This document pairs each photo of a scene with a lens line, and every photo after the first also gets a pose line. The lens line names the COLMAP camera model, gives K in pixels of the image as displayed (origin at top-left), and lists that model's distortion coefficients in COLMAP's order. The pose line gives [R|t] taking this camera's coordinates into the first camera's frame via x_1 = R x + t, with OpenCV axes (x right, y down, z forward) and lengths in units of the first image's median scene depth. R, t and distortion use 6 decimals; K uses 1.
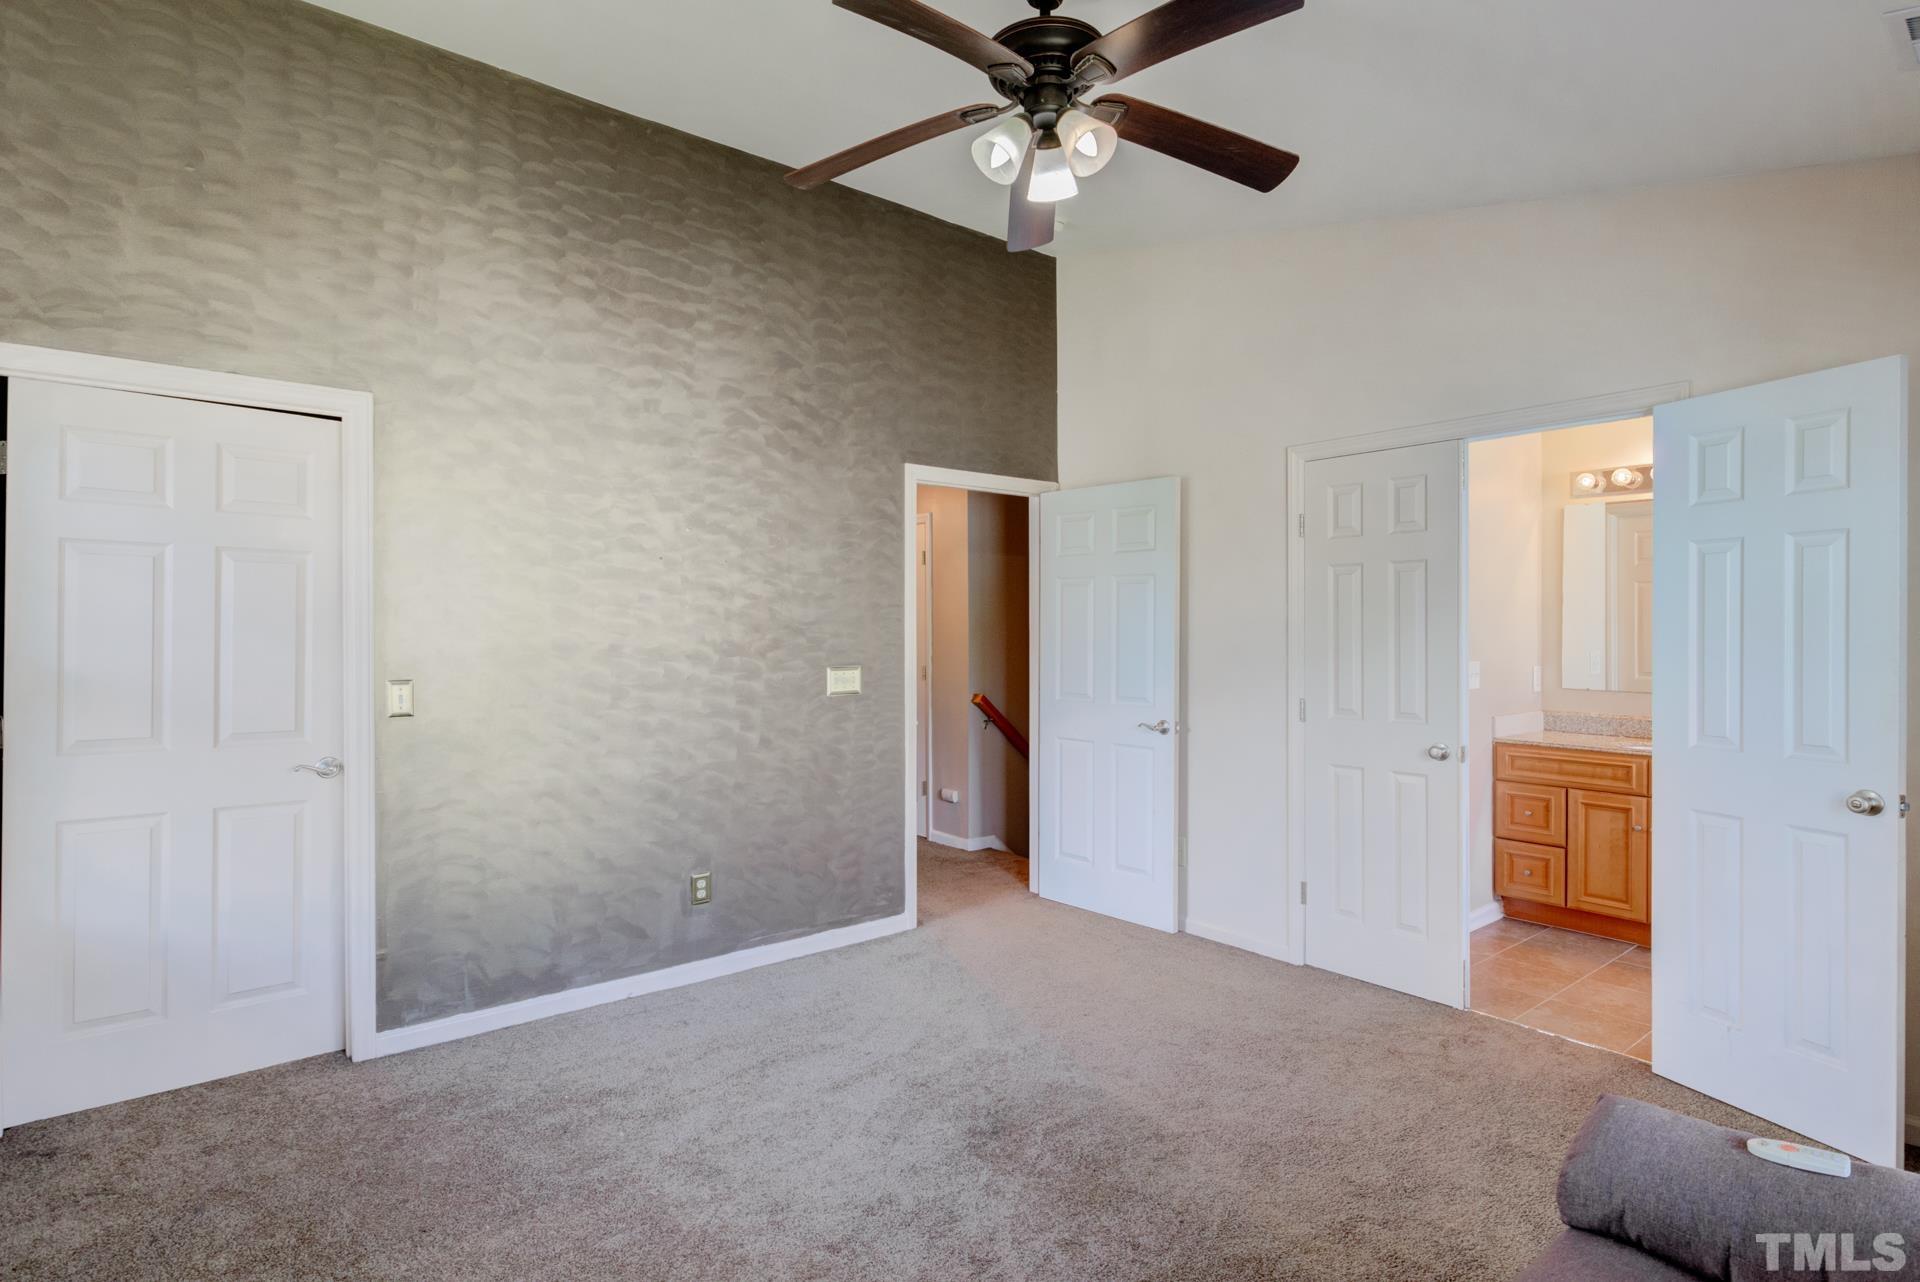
lens RADIAL K [[971.1, 0, 961.0], [0, 971.1, 636.6], [0, 0, 1]] dist [-0.000647, -0.001828]
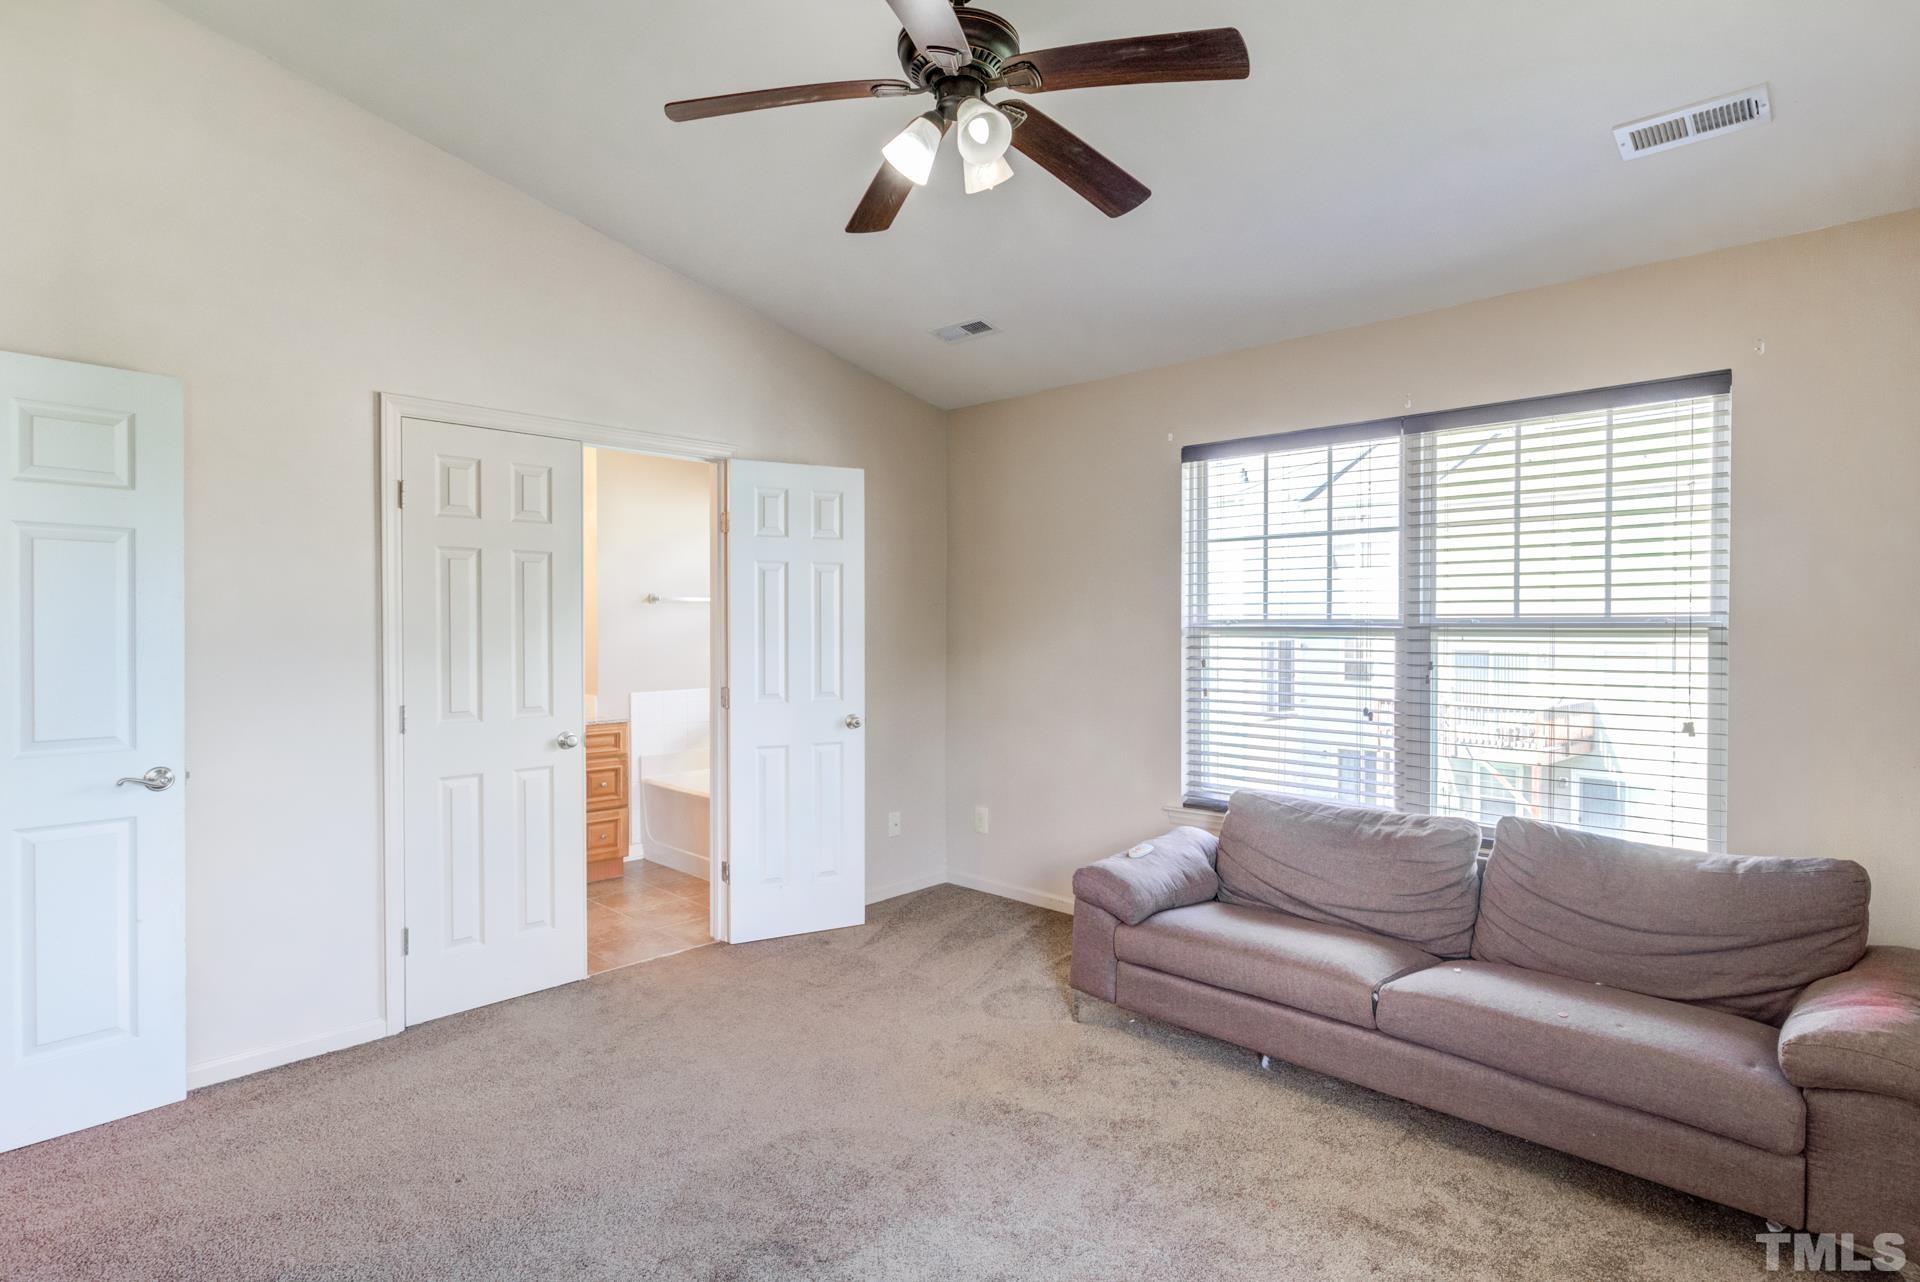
lens RADIAL K [[971.1, 0, 959.9], [0, 971.1, 633.1], [0, 0, 1]] dist [-0.000647, -0.001828]
pose [[-0.108449, -0.012770, 0.994020, -0.576080], [0.004430, 0.999901, 0.013329, -0.007688], [-0.994092, 0.005849, -0.108382, 0.695465]]
